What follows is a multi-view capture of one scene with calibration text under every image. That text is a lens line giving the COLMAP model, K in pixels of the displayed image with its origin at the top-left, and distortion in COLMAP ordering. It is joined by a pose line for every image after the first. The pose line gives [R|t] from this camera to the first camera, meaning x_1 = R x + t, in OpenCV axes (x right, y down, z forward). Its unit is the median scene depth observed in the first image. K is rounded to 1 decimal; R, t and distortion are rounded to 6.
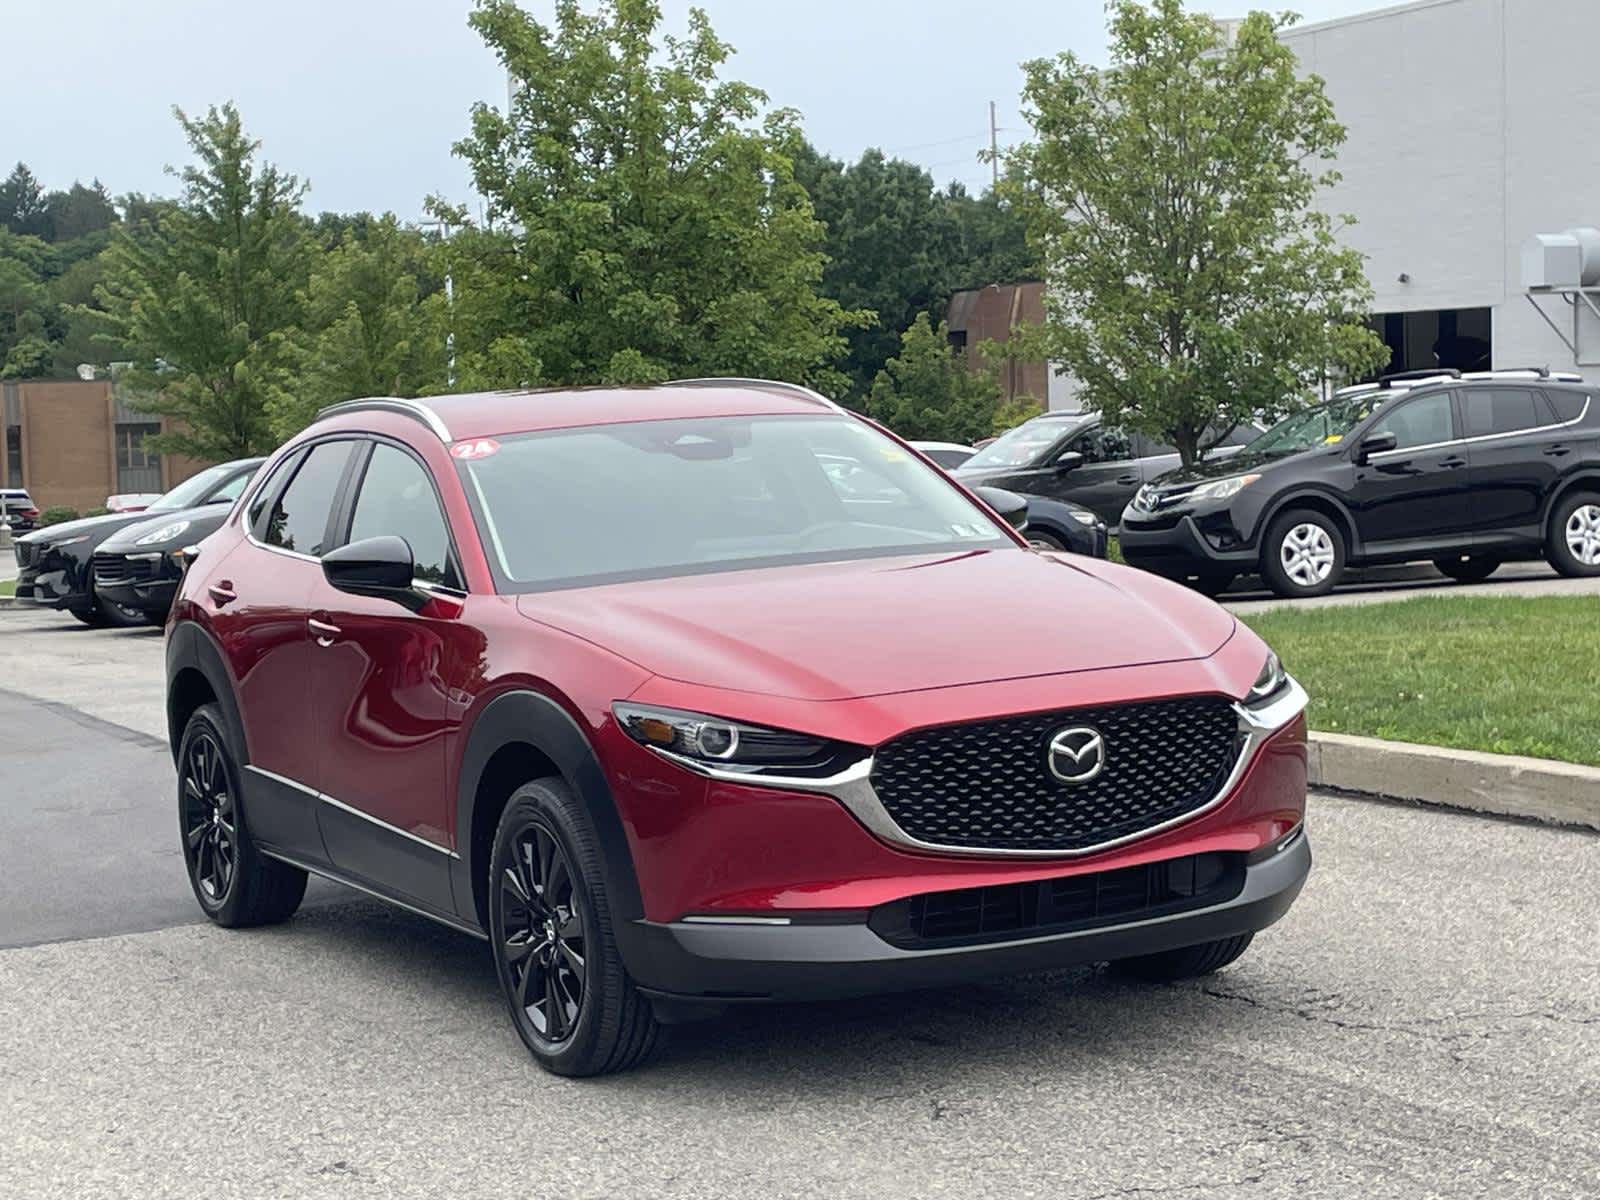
lens RADIAL K [[3070.5, 0, 850.6], [0, 3070.5, 605.0], [0, 0, 1]] dist [0.136737, -0.250849]
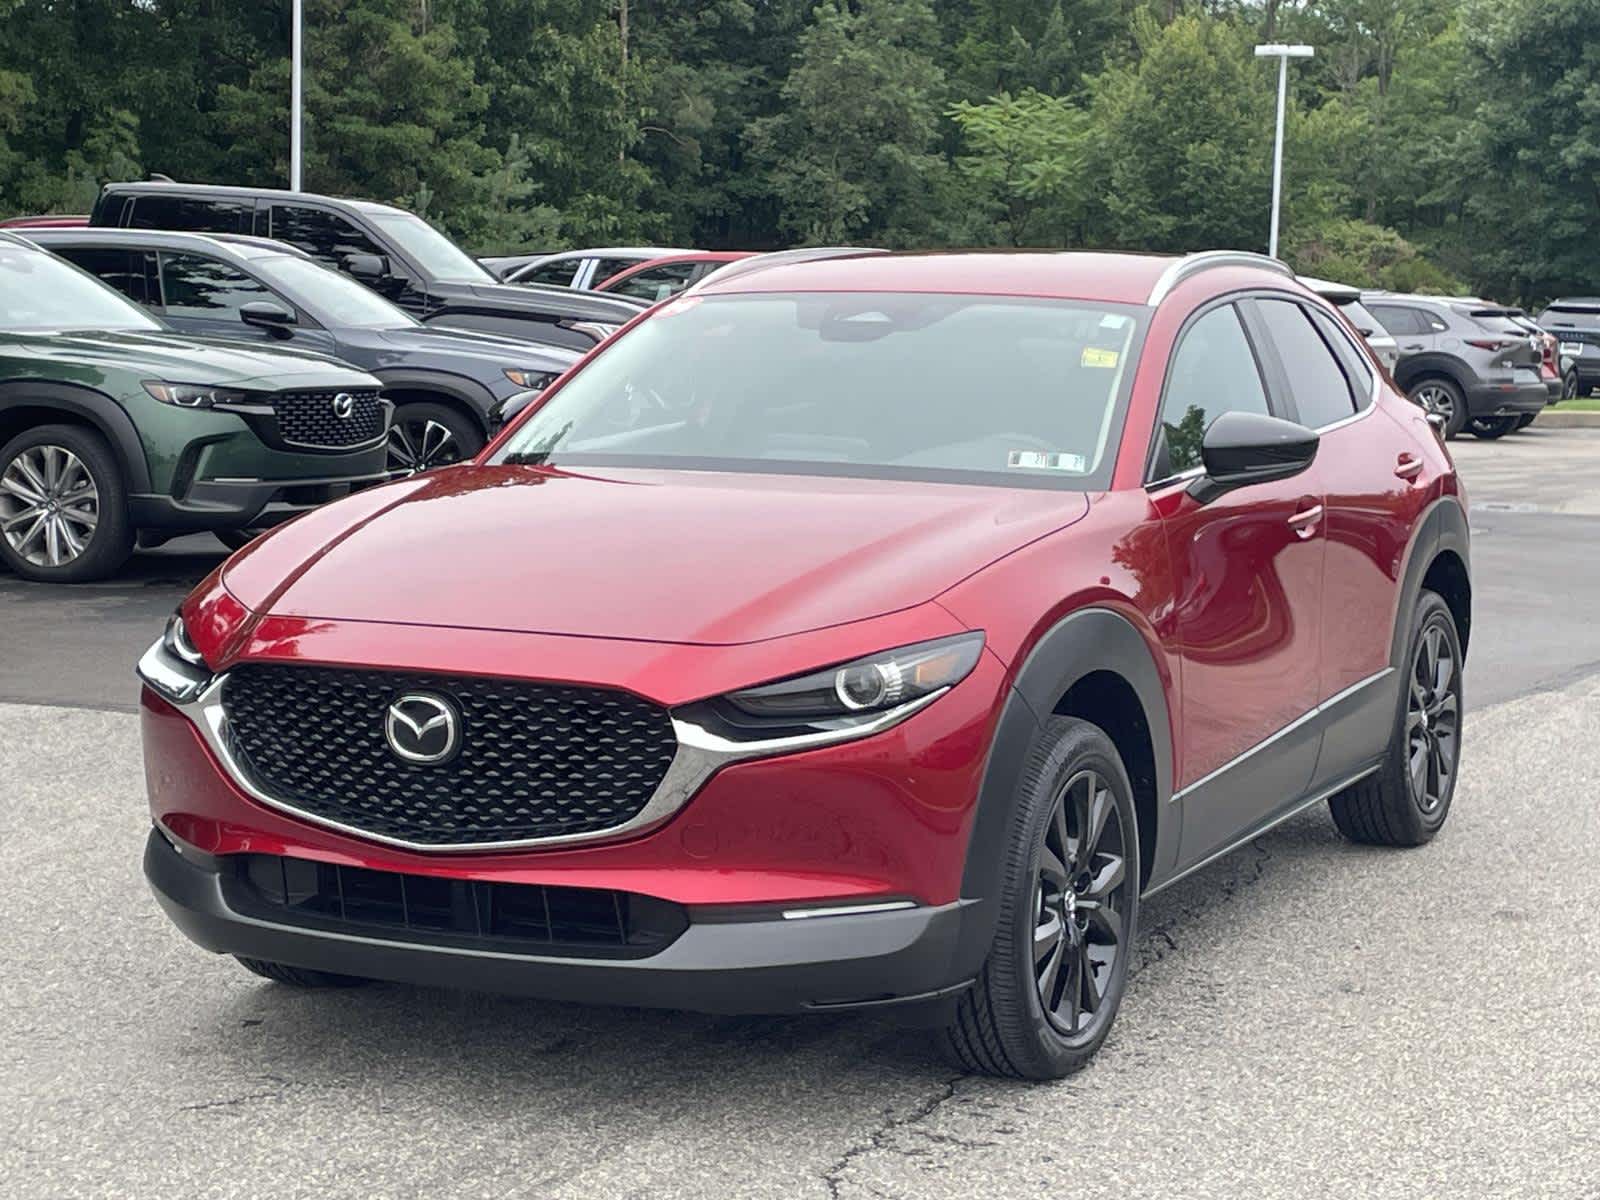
lens RADIAL K [[3070.5, 0, 850.6], [0, 3070.5, 605.0], [0, 0, 1]] dist [0.136737, -0.250849]
pose [[0.604484, 0.150615, -0.782249, 0.719727], [-0.105073, 0.988459, 0.109123, -0.078088], [0.789657, 0.016231, 0.613333, 0.553886]]
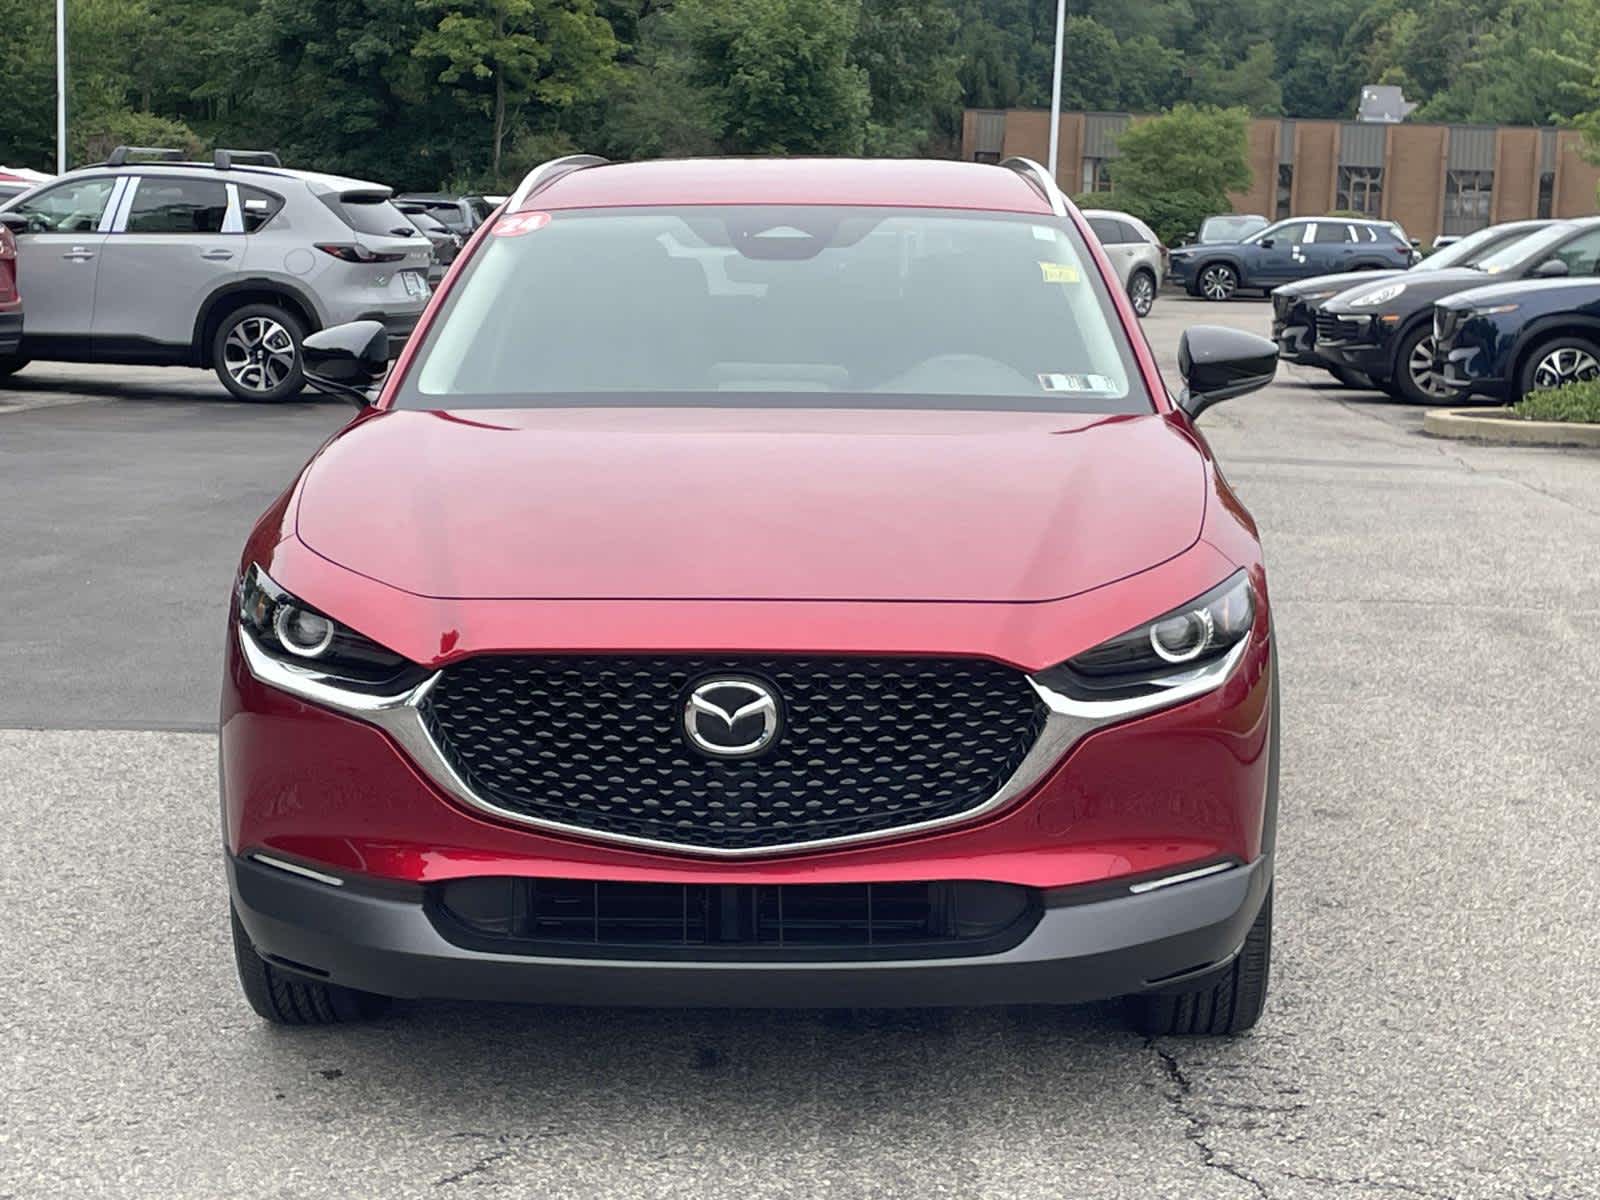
lens RADIAL K [[3070.5, 0, 850.6], [0, 3070.5, 605.0], [0, 0, 1]] dist [0.136737, -0.250849]
pose [[0.869987, 0.128049, -0.476158, 0.402522], [-0.089487, 0.990657, 0.102908, -0.048742], [0.484887, -0.046919, 0.873317, 0.371727]]
